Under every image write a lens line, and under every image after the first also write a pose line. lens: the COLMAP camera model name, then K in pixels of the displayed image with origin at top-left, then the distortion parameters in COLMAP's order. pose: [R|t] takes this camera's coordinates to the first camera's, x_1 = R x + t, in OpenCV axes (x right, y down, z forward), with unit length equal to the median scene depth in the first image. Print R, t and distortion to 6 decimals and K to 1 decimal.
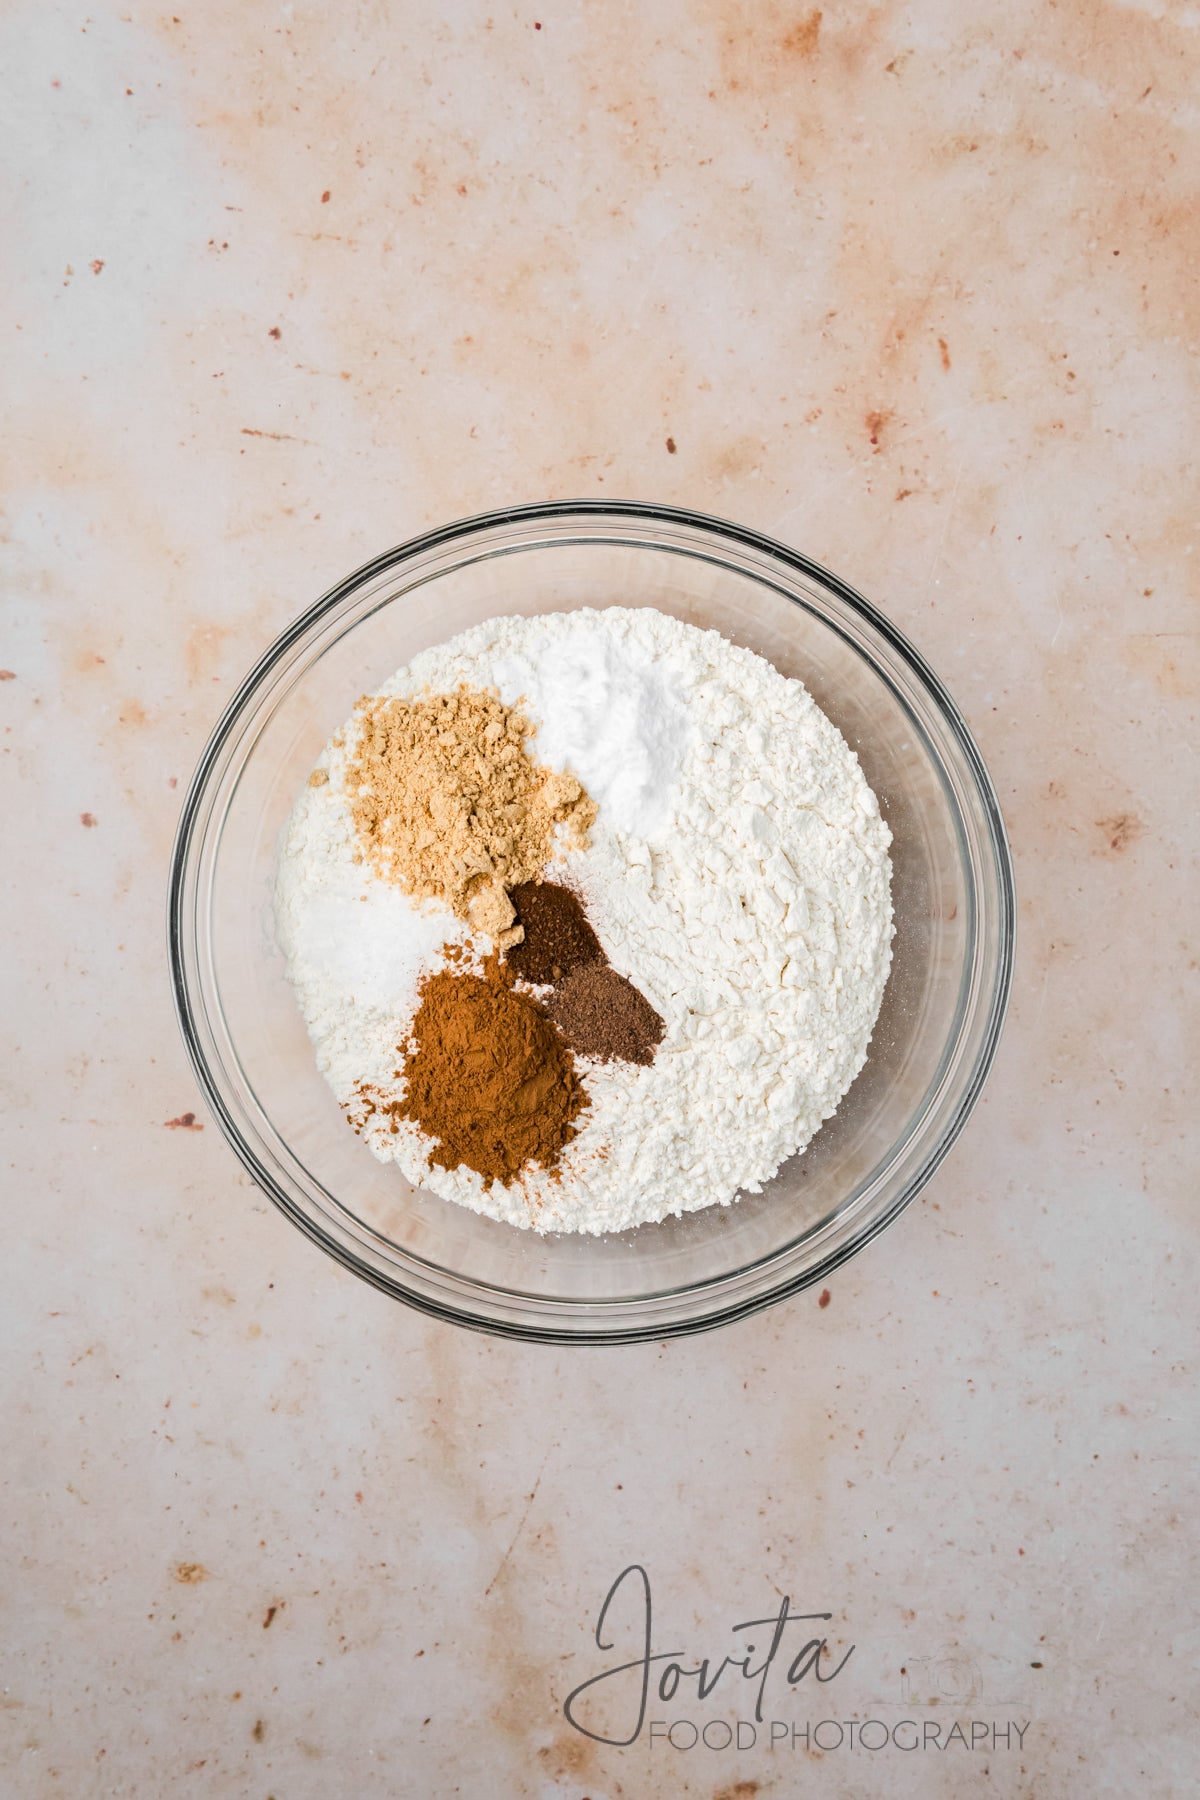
lens RADIAL K [[7232.4, 0, 600.5], [0, 7232.4, 900.8], [0, 0, 1]] dist [0.122191, 0.000000]
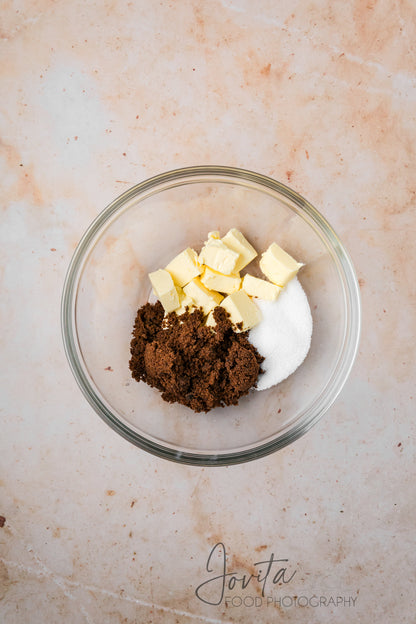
lens RADIAL K [[2507.2, 0, 208.8], [0, 2507.2, 310.5], [0, 0, 1]] dist [0.122191, 0.000000]
pose [[0.999611, -0.027691, 0.003210, -0.008479], [0.027696, 0.999615, -0.001533, 0.003740], [-0.003166, 0.001621, 0.999994, -0.272123]]
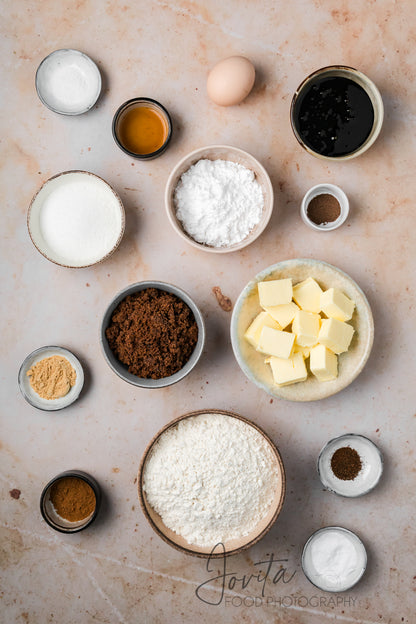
lens RADIAL K [[2507.2, 0, 206.4], [0, 2507.2, 311.5], [0, 0, 1]] dist [0.122191, 0.000000]
pose [[0.999918, -0.012758, 0.000736, -0.005750], [0.012758, 0.999919, -0.000204, 0.004834], [-0.000733, 0.000213, 1.000000, -0.408145]]
